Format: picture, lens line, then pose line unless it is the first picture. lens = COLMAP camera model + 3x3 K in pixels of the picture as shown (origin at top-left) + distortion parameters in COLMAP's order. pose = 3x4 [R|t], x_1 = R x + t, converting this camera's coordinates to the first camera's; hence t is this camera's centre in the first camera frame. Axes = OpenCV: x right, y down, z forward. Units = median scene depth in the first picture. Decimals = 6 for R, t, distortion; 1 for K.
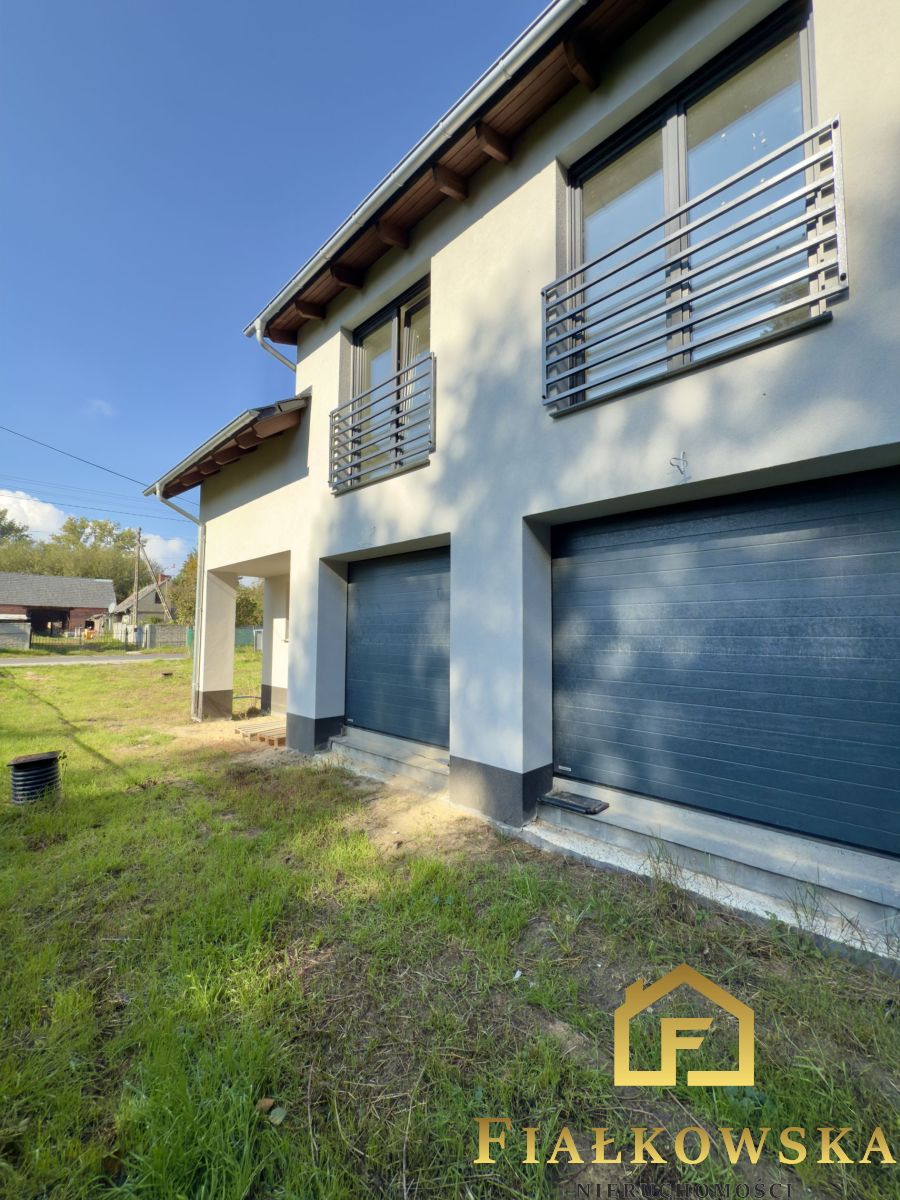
lens RADIAL K [[476.3, 0, 455.9], [0, 476.3, 602.9], [0, 0, 1]] dist [-0.000246, -0.000169]
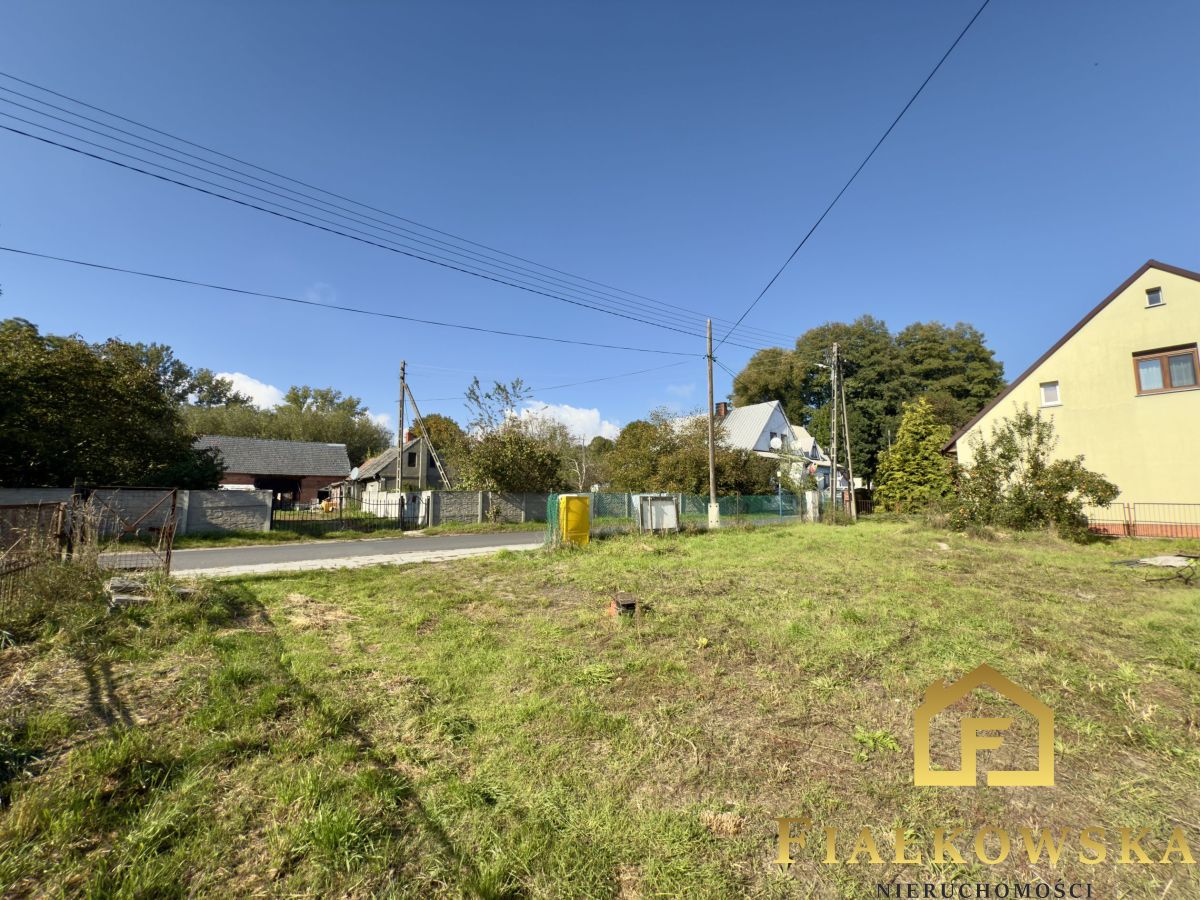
lens RADIAL K [[476.3, 0, 610.9], [0, 476.3, 452.9], [0, 0, 1]] dist [-0.000246, -0.000169]
pose [[0.996430, -0.022141, -0.081472, -0.197342], [0.019047, 0.999074, -0.038568, 0.013387], [0.082251, 0.036878, 0.995929, 0.202703]]
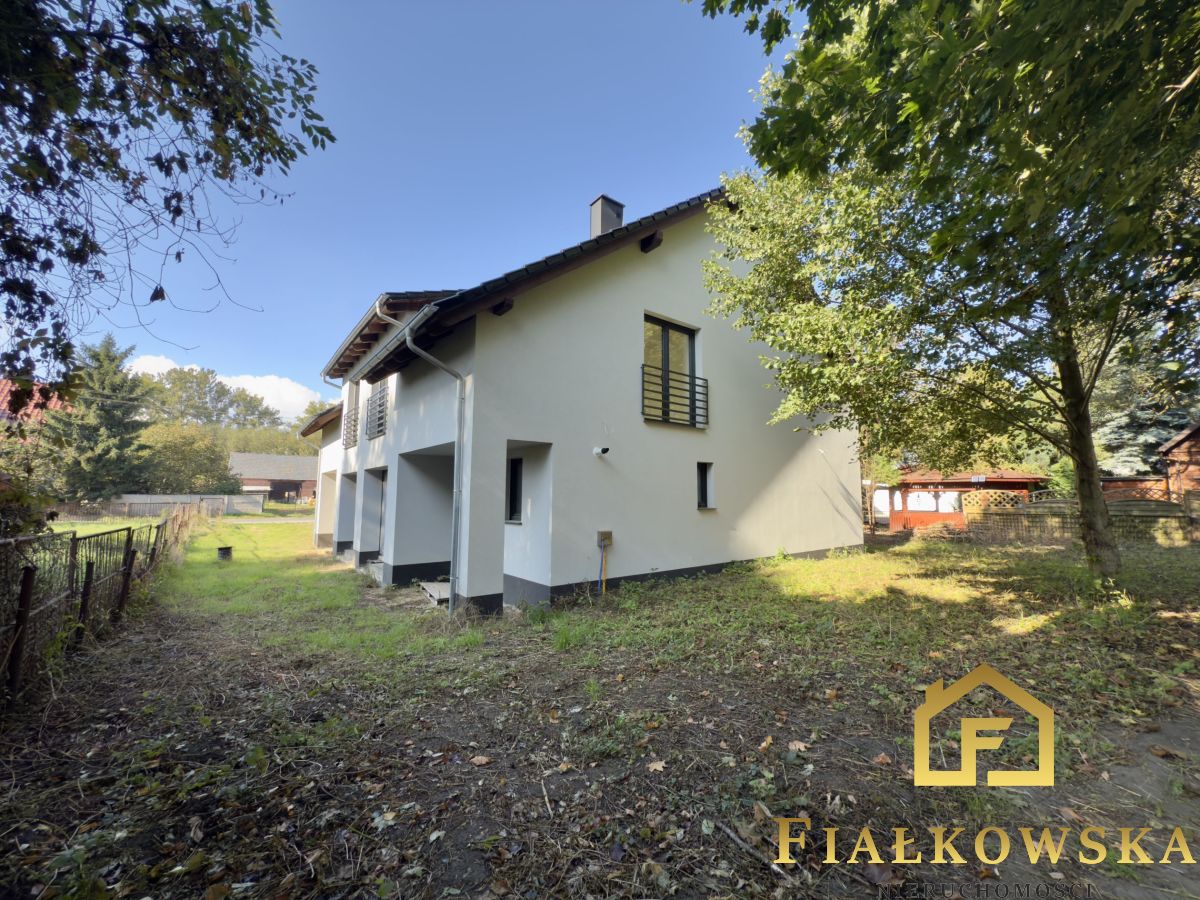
lens RADIAL K [[476.3, 0, 610.9], [0, 476.3, 452.9], [0, 0, 1]] dist [-0.000246, -0.000169]
pose [[0.991235, -0.014988, -0.131260, 0.185296], [0.010778, 0.999406, -0.032726, -0.013940], [0.131673, 0.031025, 0.990808, -0.160758]]
